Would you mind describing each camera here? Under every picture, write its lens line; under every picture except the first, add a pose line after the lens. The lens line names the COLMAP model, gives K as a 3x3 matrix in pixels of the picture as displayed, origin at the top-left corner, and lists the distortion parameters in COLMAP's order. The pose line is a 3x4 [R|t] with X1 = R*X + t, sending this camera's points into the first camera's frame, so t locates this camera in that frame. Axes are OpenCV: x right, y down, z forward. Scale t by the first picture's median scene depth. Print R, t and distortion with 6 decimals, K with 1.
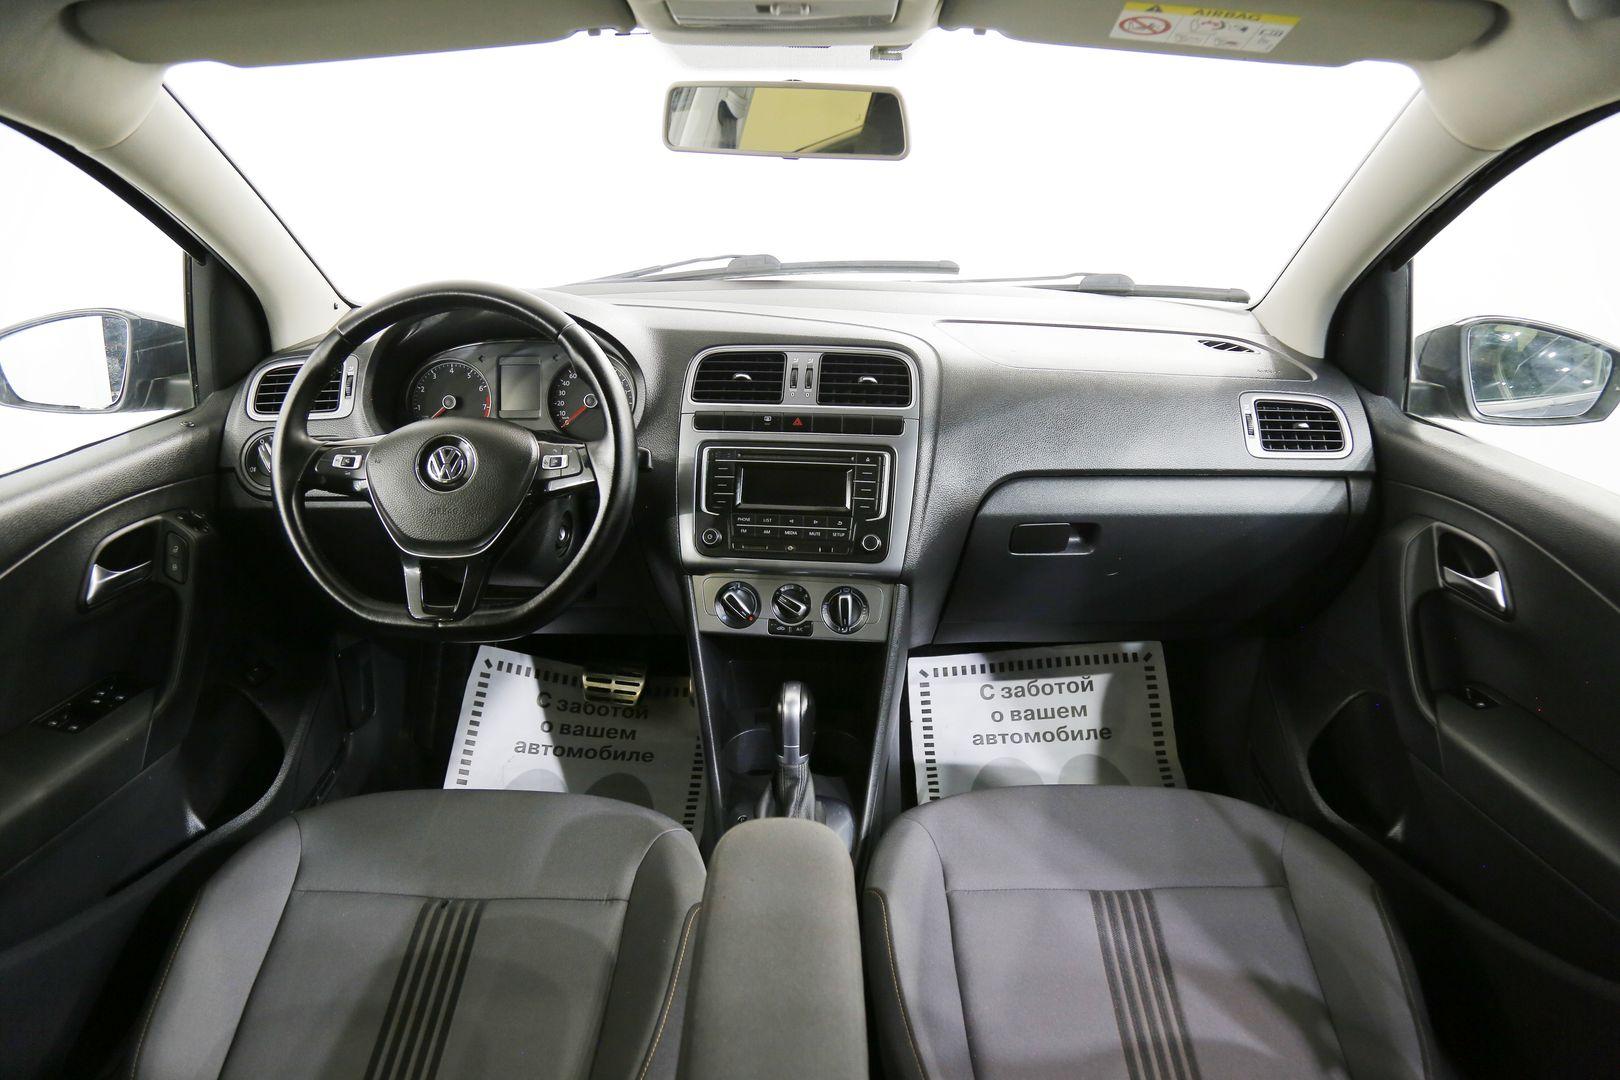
lens RADIAL K [[1095.0, 0, 810.0], [0, 1095.0, 540.0], [0, 0, 1]] dist [-0.131757, 0.074740]
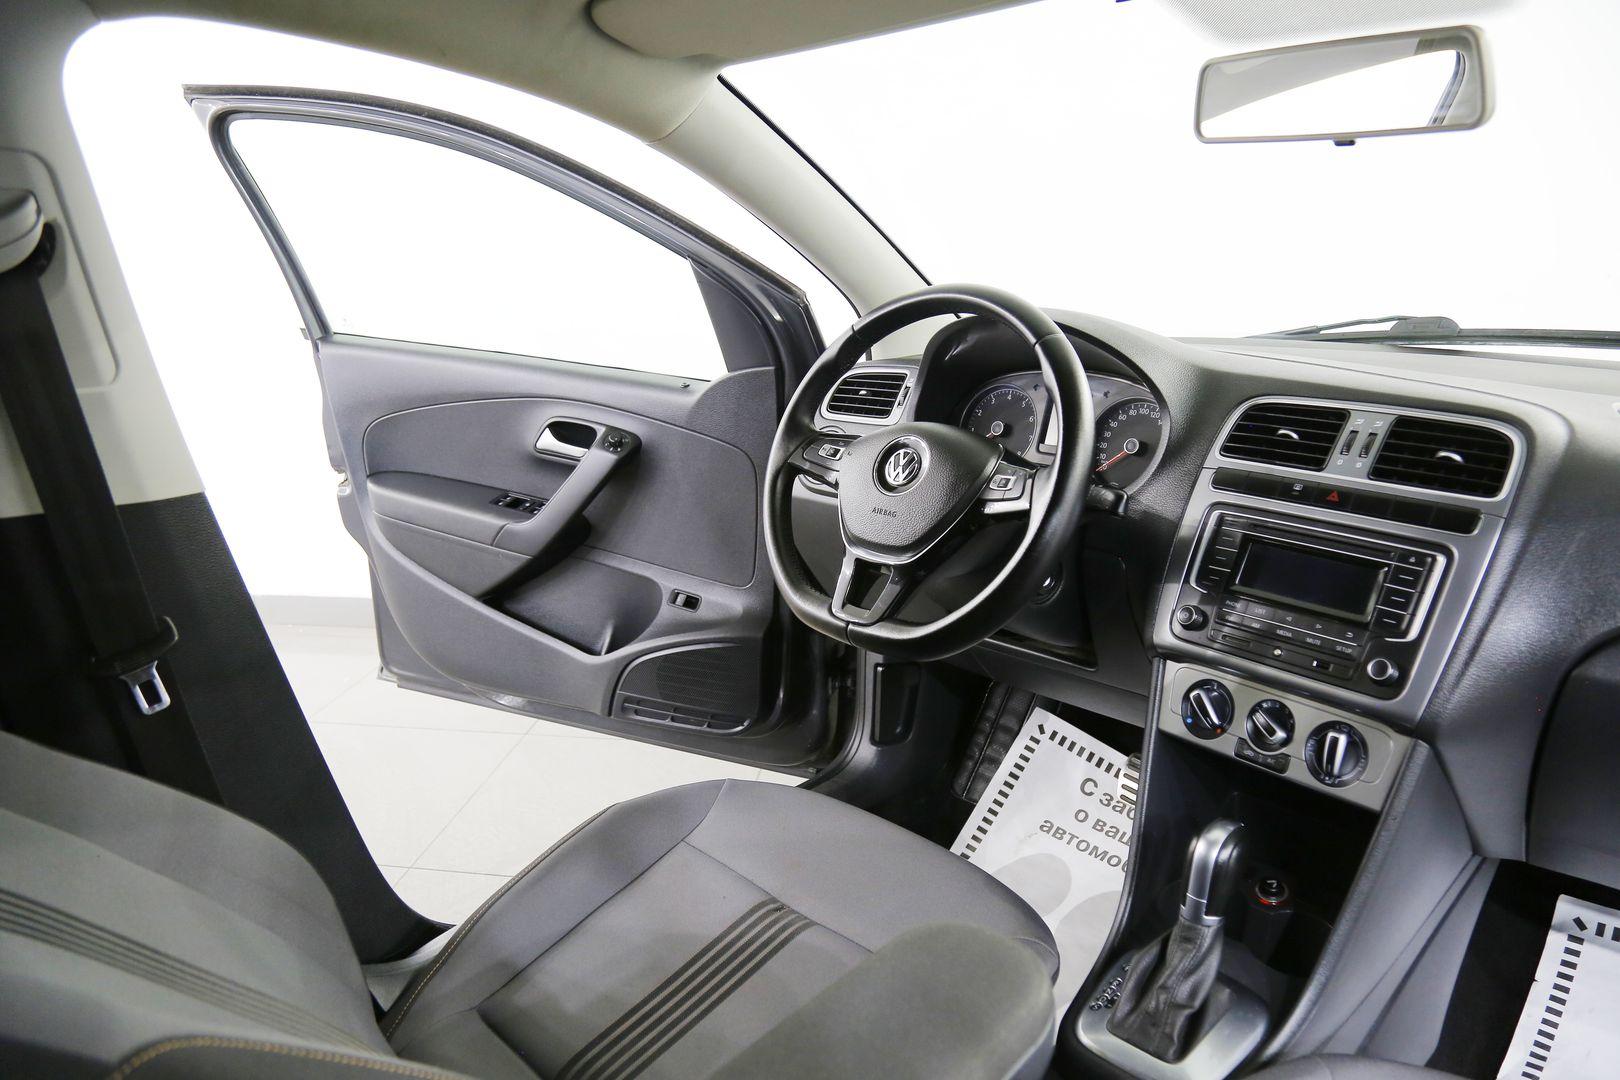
lens RADIAL K [[1095.0, 0, 810.0], [0, 1095.0, 540.0], [0, 0, 1]] dist [-0.131757, 0.074740]
pose [[0.704008, 0.175056, -0.688279, 0.247800], [-0.248239, 0.968670, -0.007541, 0.017869], [0.665395, 0.176167, 0.725407, 0.222238]]
